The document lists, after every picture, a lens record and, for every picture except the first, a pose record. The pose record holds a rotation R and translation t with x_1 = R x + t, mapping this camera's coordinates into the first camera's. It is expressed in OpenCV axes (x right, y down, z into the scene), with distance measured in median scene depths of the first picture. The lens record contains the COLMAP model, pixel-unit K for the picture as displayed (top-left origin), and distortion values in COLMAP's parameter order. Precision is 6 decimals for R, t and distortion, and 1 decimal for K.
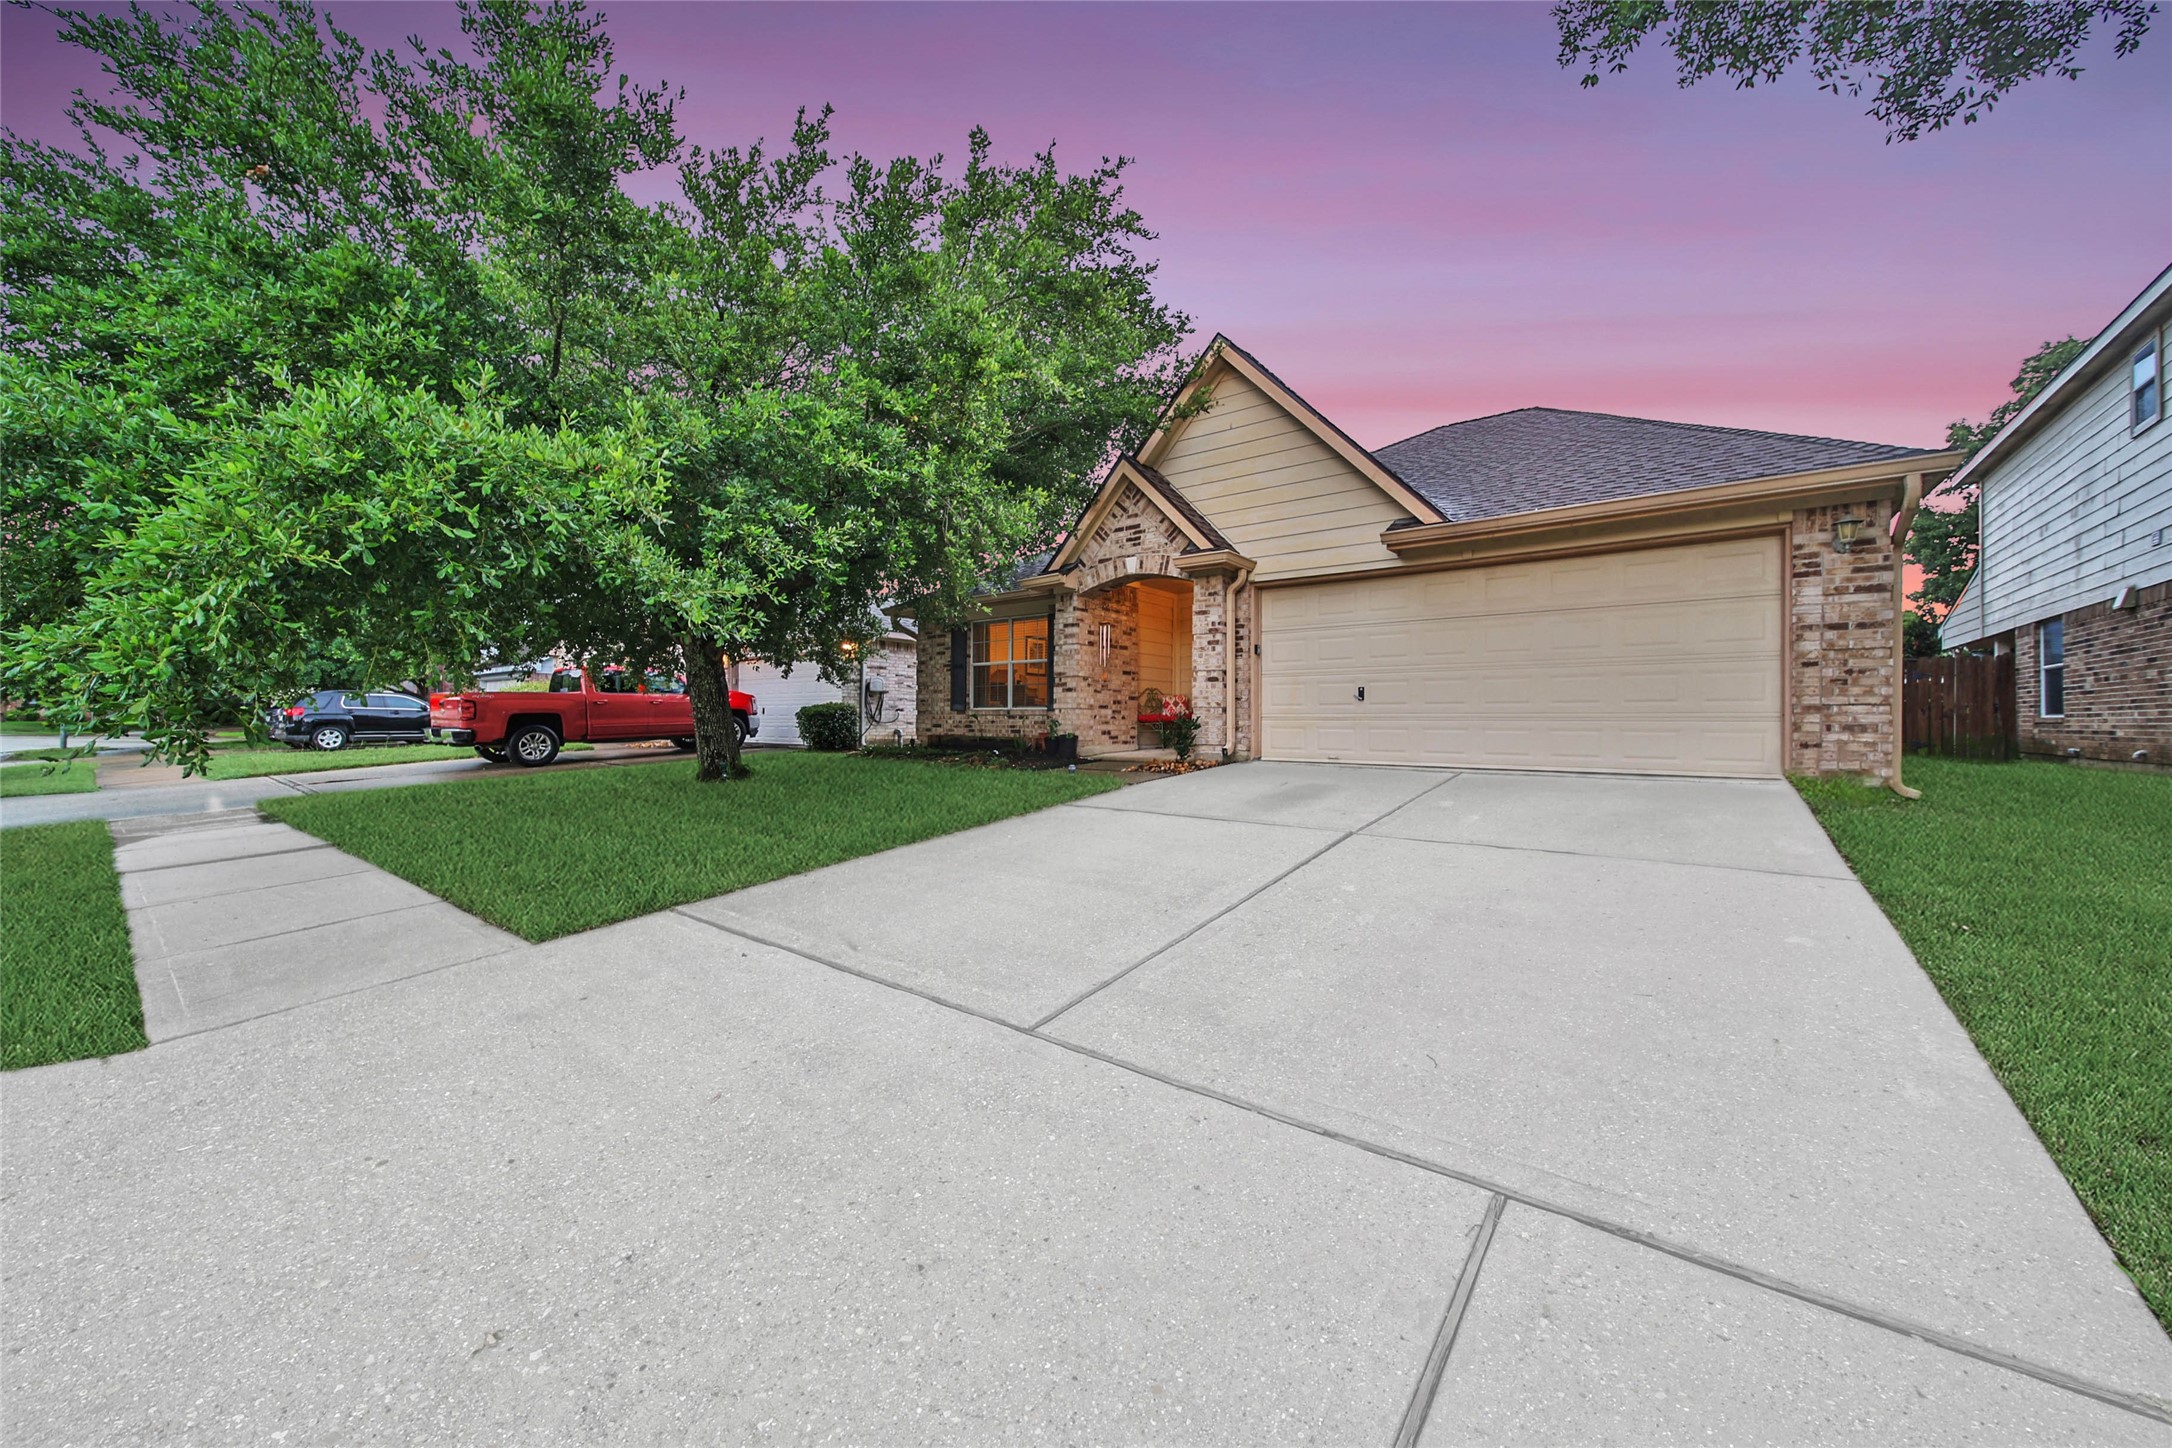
lens RADIAL K [[774.5, 0, 1097.3], [0, 774.5, 708.2], [0, 0, 1]] dist [0.000405, -0.000104]
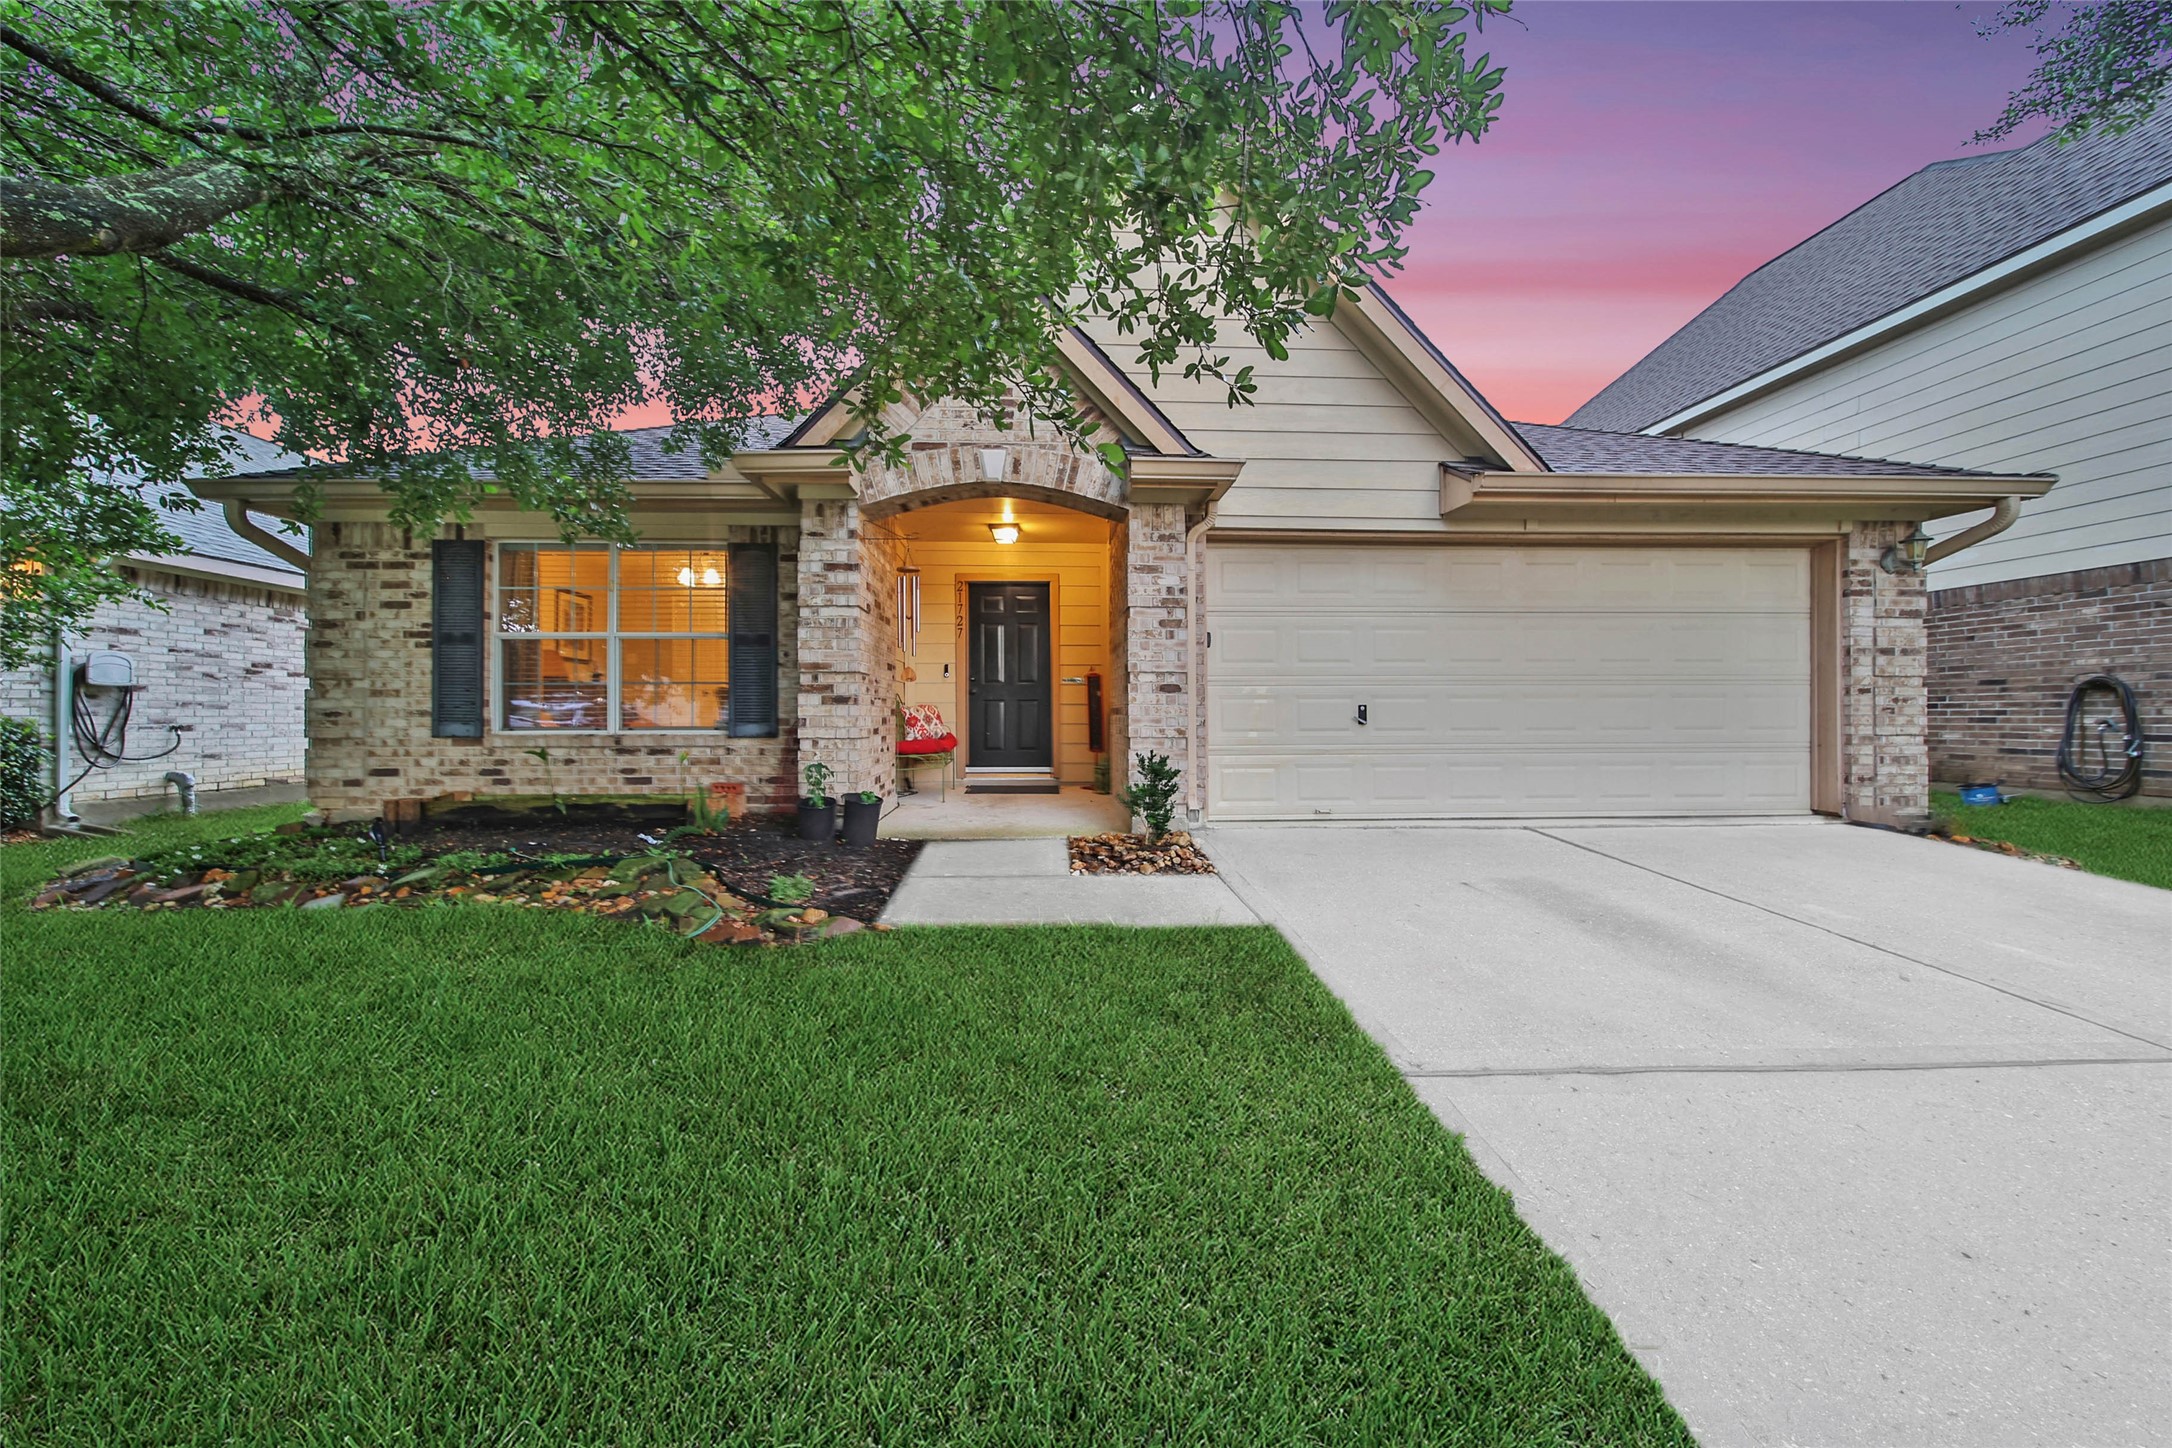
lens RADIAL K [[774.5, 0, 1097.3], [0, 774.5, 708.2], [0, 0, 1]] dist [0.000405, -0.000104]
pose [[0.770189, 0.002673, 0.637811, -0.241019], [-0.004807, 0.999987, 0.001614, -0.021749], [-0.637798, -0.004309, 0.770192, 0.568396]]
